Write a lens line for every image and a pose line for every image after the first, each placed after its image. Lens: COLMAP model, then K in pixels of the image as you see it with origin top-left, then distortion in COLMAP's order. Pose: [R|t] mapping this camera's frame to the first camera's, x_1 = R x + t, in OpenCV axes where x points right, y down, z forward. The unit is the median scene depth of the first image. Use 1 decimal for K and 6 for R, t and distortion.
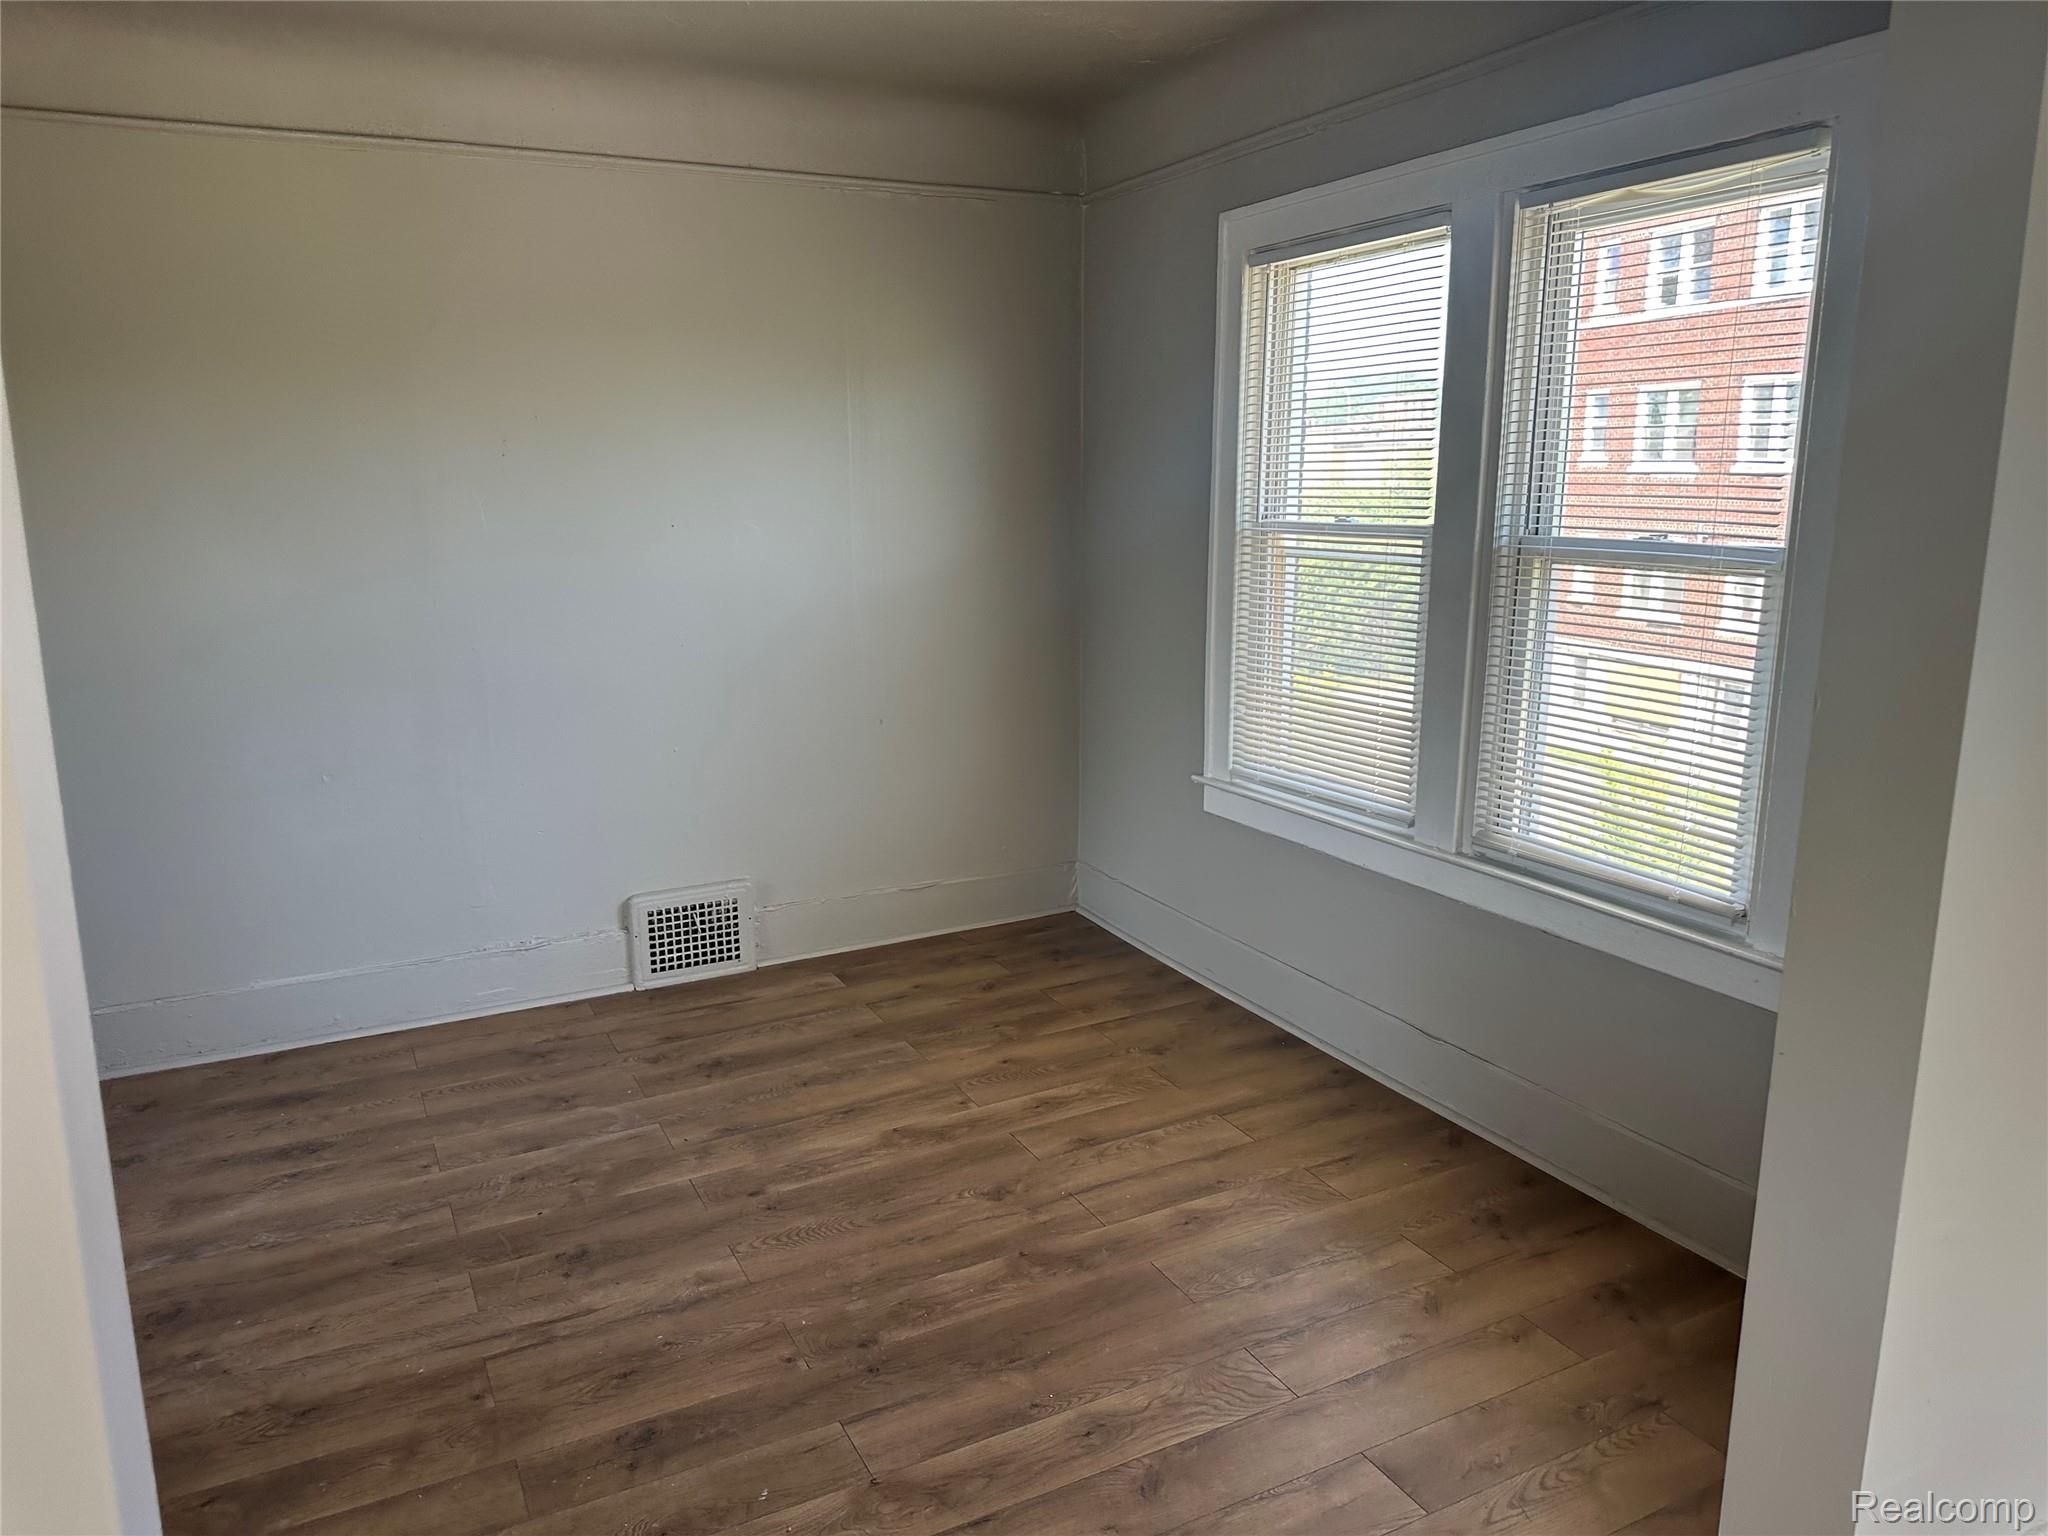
lens RADIAL K [[1442.2, 0, 1025.6], [0, 1442.2, 793.9], [0, 0, 1]] dist [-0.002278, -0.001671]
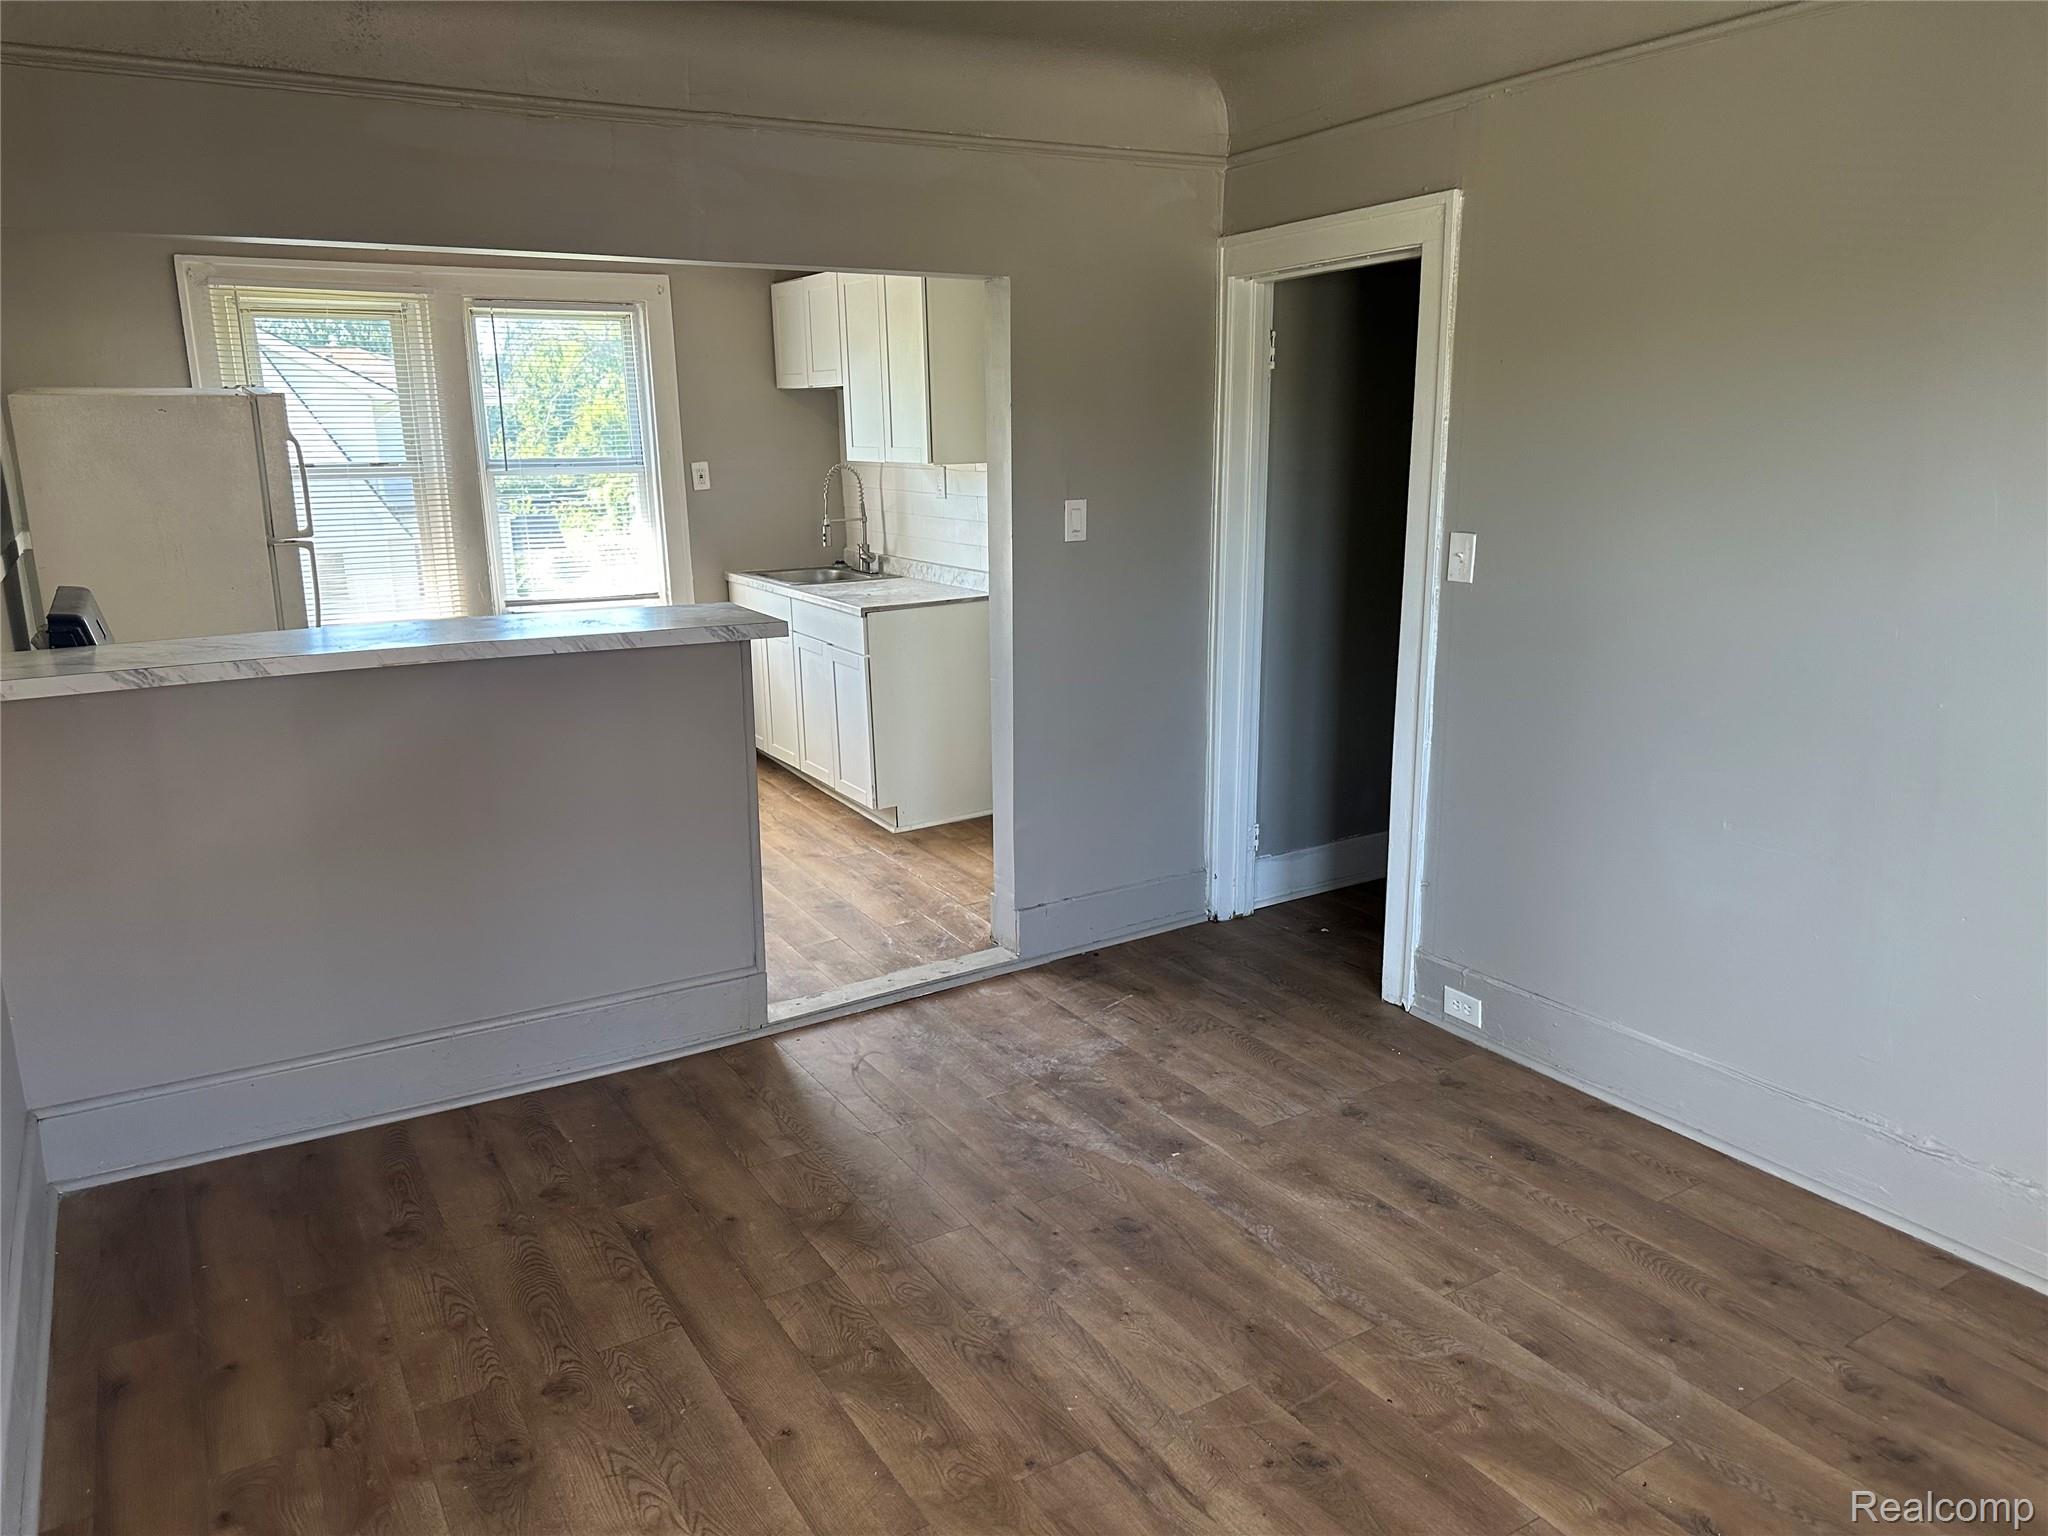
lens RADIAL K [[1428.0, 0, 1024.0], [0, 1428.0, 768.0], [0, 0, 1]] dist [0.005023, -0.005729]
pose [[0.067444, 0.230105, -0.970826, 0.318071], [-0.207542, 0.954992, 0.211934, -0.158678], [0.975898, 0.187193, 0.112165, 0.620120]]
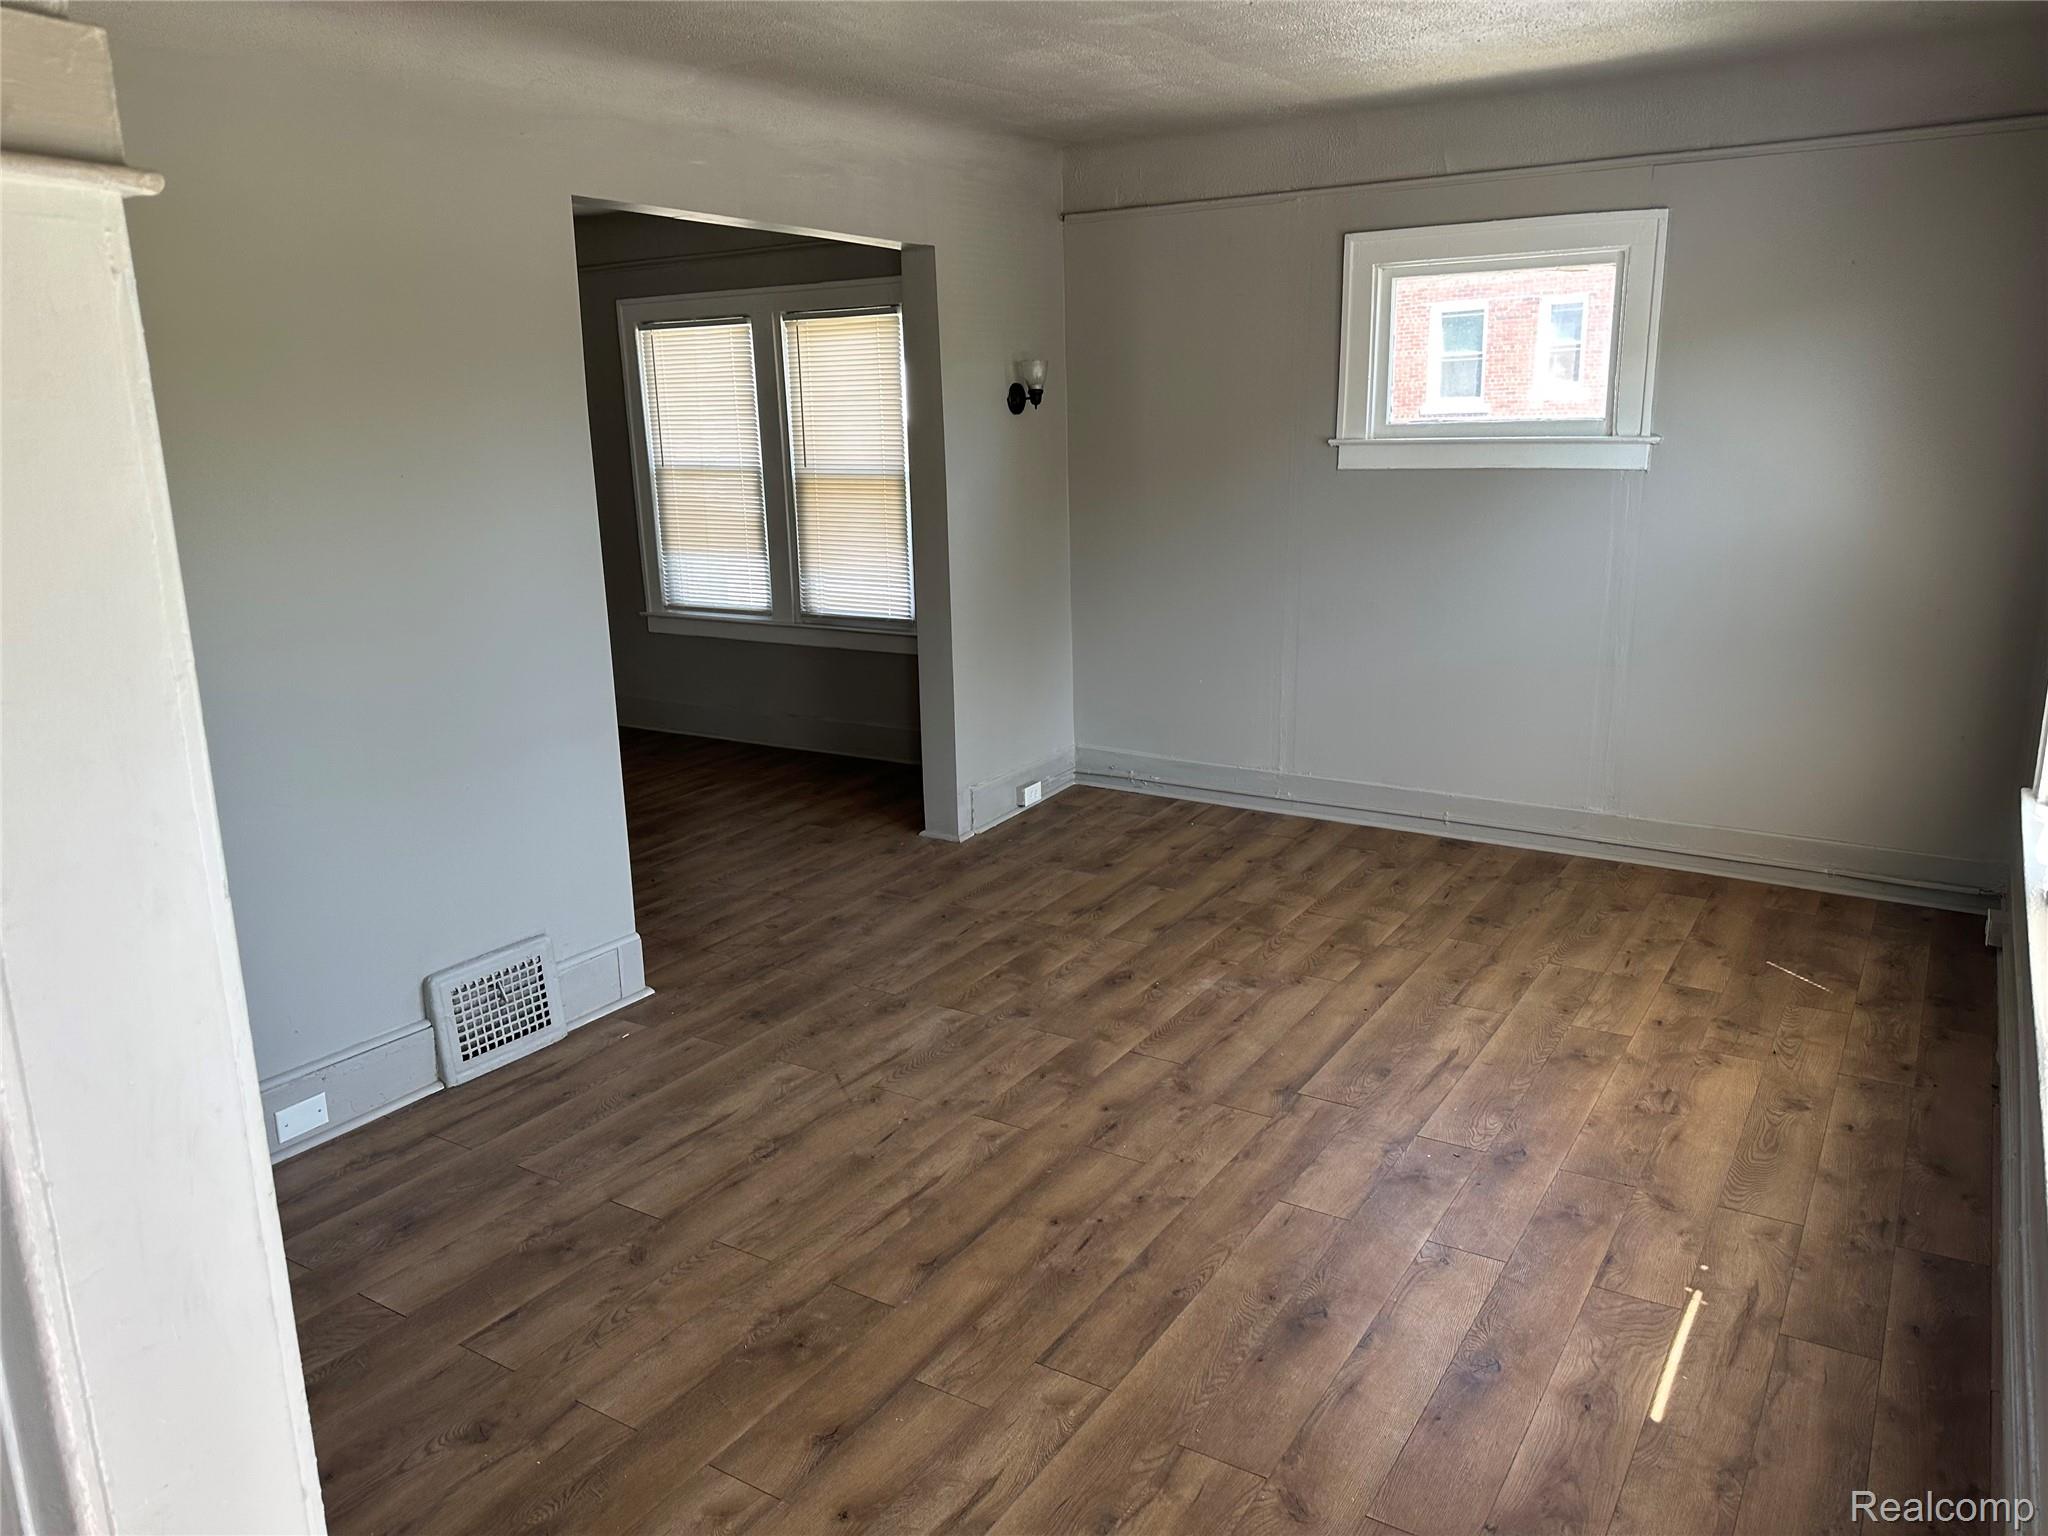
lens RADIAL K [[1436.7, 0, 1013.9], [0, 1436.7, 770.4], [0, 0, 1]] dist [0.104882, -0.130008]
pose [[0.873588, -0.137938, 0.466709, -0.452909], [0.131327, 0.990231, 0.046849, 0.207353], [-0.468613, 0.020365, 0.883169, -1.051930]]
